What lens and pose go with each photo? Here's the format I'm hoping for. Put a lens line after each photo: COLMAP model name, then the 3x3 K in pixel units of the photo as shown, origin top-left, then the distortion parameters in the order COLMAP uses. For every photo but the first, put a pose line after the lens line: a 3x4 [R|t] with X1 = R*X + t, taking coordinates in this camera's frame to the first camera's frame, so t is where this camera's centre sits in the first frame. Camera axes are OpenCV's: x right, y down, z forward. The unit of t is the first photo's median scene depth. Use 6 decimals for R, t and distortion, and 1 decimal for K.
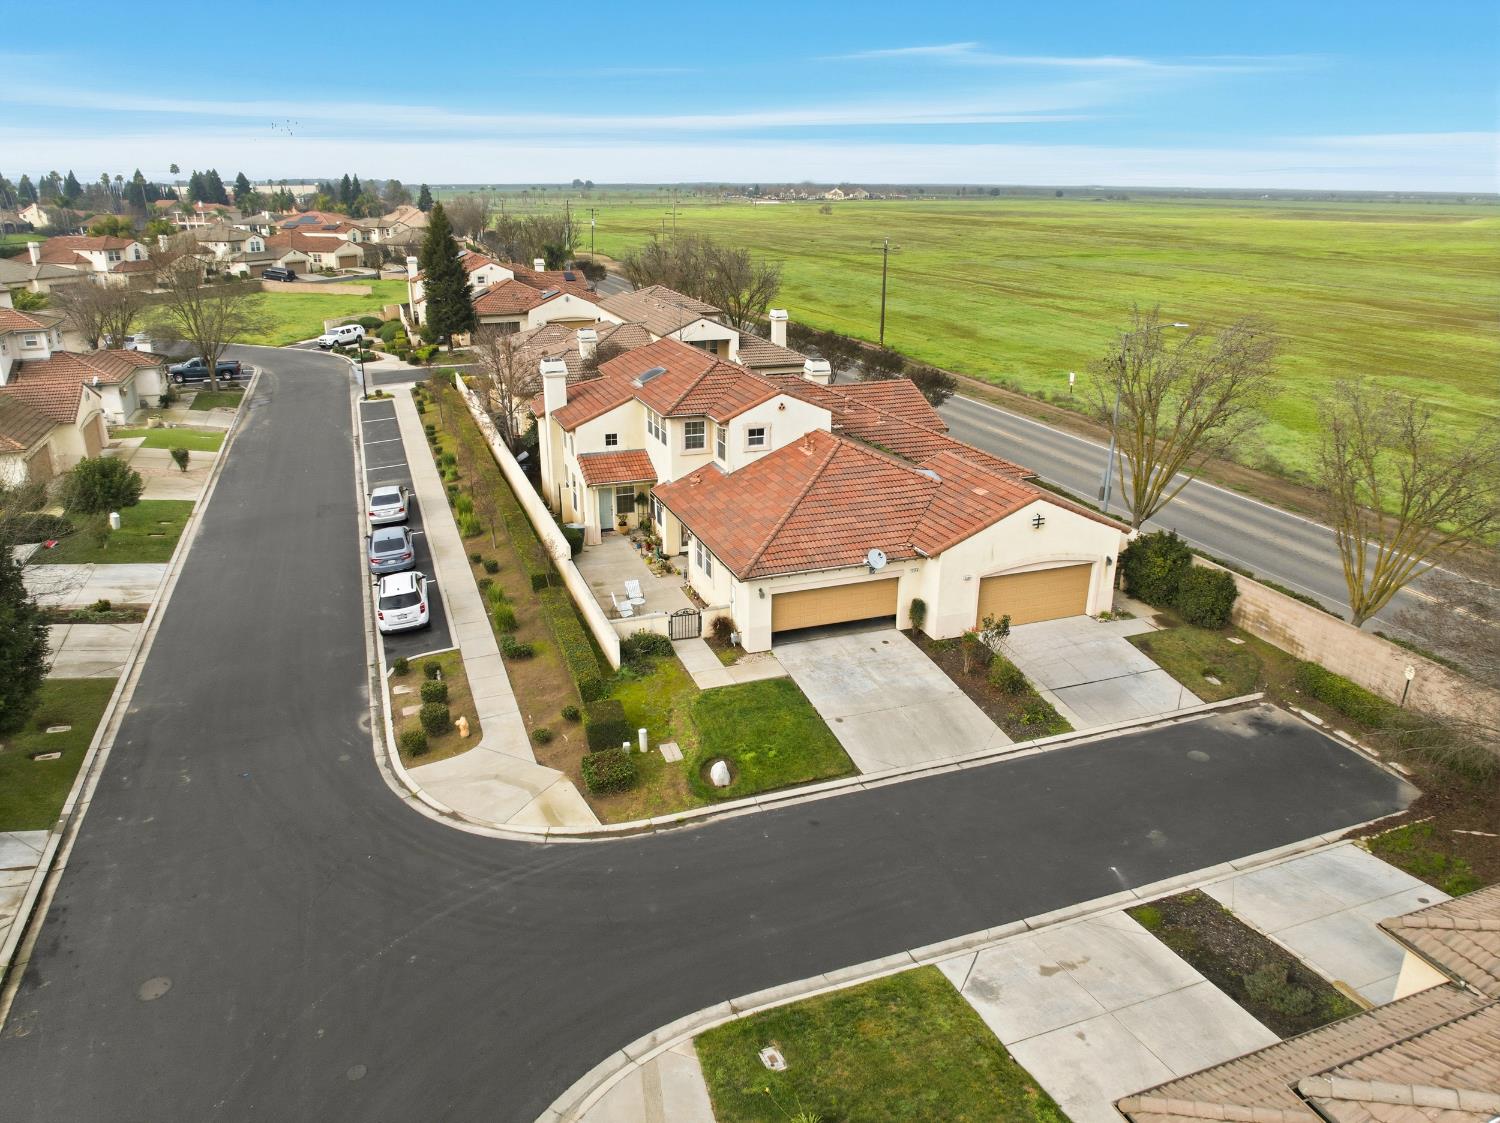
lens RADIAL K [[1059.8, 0, 754.2], [0, 1059.8, 561.9], [0, 0, 1]] dist [-0.033644, -0.002668]
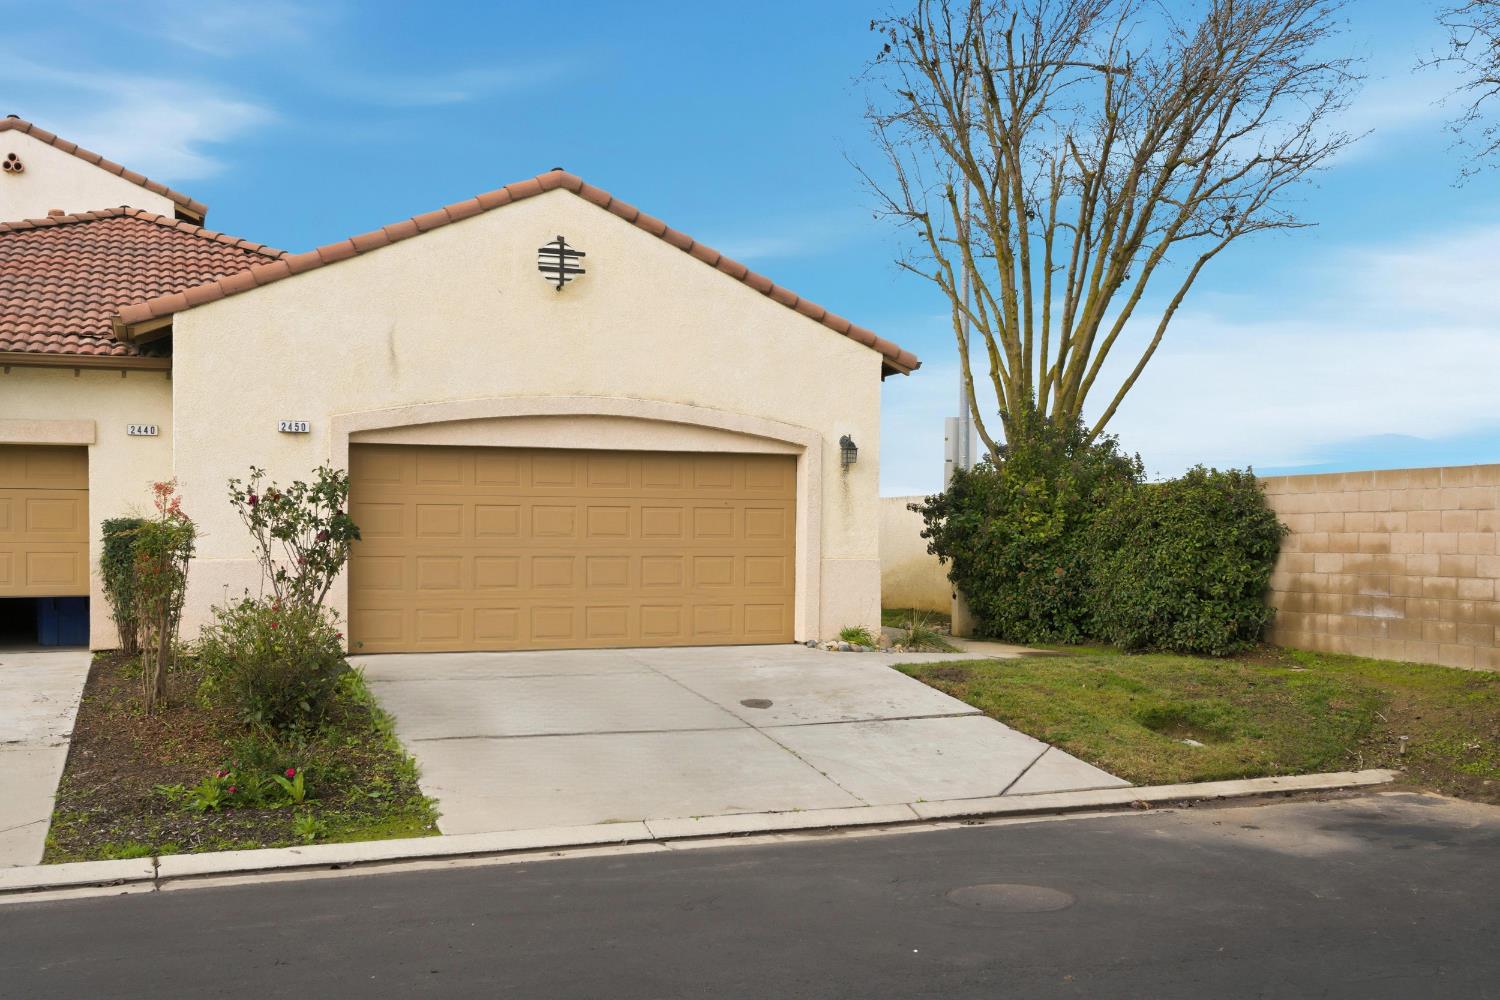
lens RADIAL K [[1546.1, 0, 744.7], [0, 1546.1, 504.4], [0, 0, 1]] dist [0.002429, 0.000000]
pose [[0.999749, 0.000590, 0.022377, 0.364435], [0.007186, 0.938272, -0.345823, 0.206495], [-0.021199, 0.345897, 0.938033, 0.723318]]
